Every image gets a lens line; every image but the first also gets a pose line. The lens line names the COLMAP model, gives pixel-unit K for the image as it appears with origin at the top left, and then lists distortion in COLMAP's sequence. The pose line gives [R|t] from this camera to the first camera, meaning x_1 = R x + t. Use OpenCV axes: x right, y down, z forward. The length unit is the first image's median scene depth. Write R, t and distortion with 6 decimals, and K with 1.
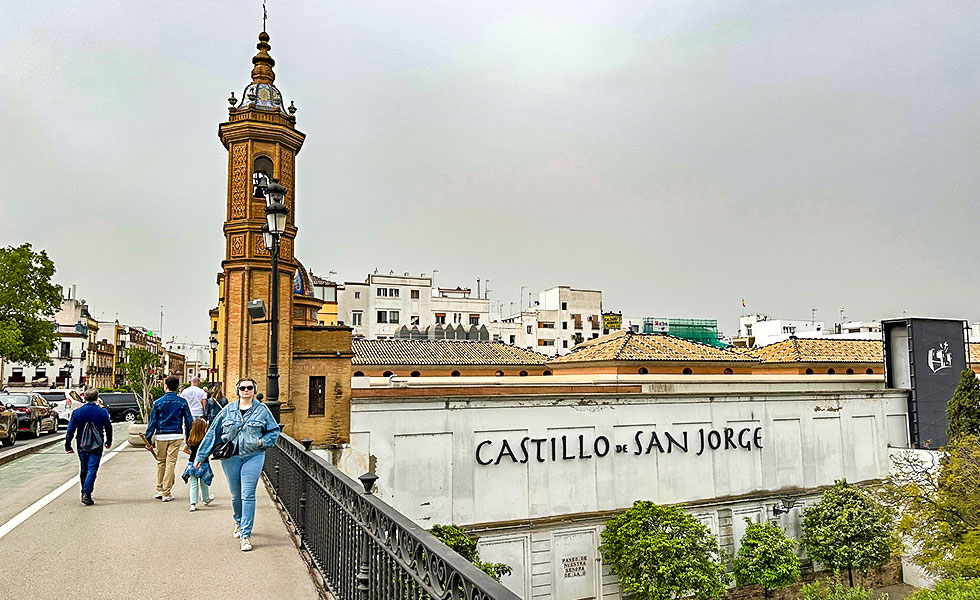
lens RADIAL K [[663.2, 0, 492.3], [0, 663.2, 314.5], [0, 0, 1]] dist [0.118809, -0.181274]
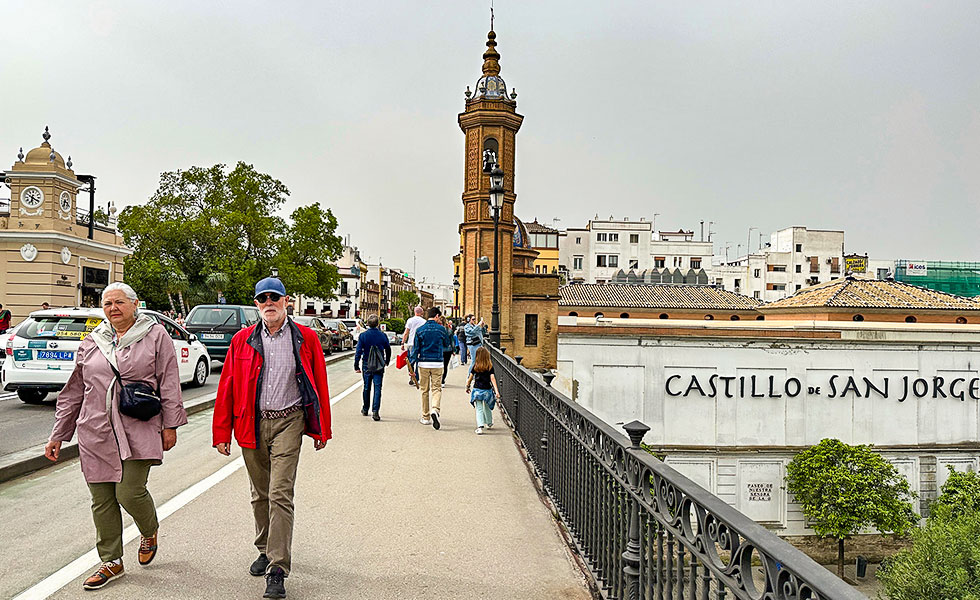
lens RADIAL K [[663.2, 0, 492.3], [0, 663.2, 314.5], [0, 0, 1]] dist [0.118809, -0.181274]
pose [[0.943257, 0.024654, -0.331146, 0.062127], [0.004371, 0.996232, 0.086622, -0.011777], [0.332034, -0.083154, 0.939595, -0.146772]]
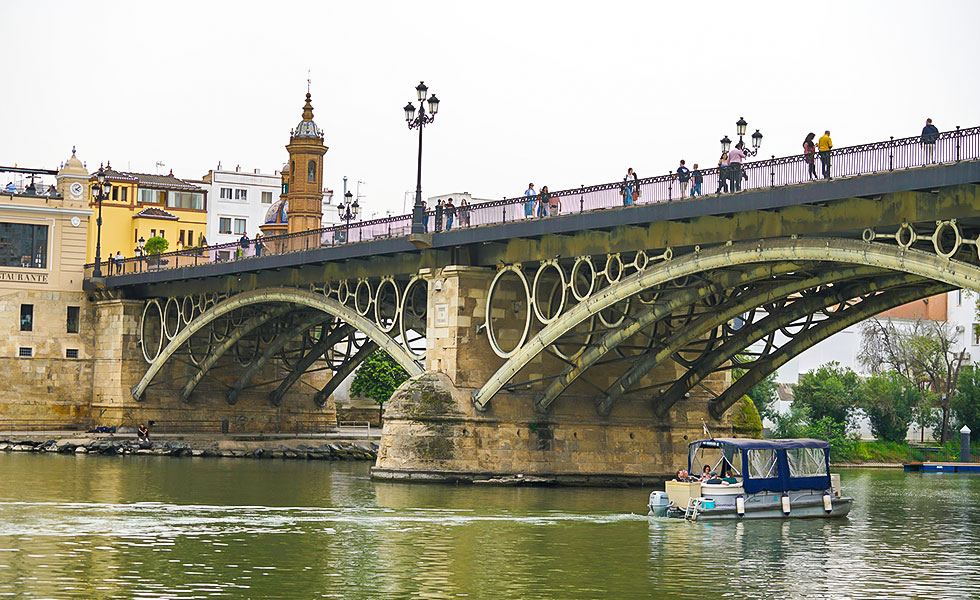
lens RADIAL K [[2081.6, 0, 490.0], [0, 2081.6, 300.0], [0, 0, 1]] dist [-0.094498, -0.162999]
pose [[0.992517, 0.041054, 0.114998, -0.388856], [-0.046349, 0.997967, 0.043753, -0.086481], [-0.112968, -0.048756, 0.992402, -4.066566]]
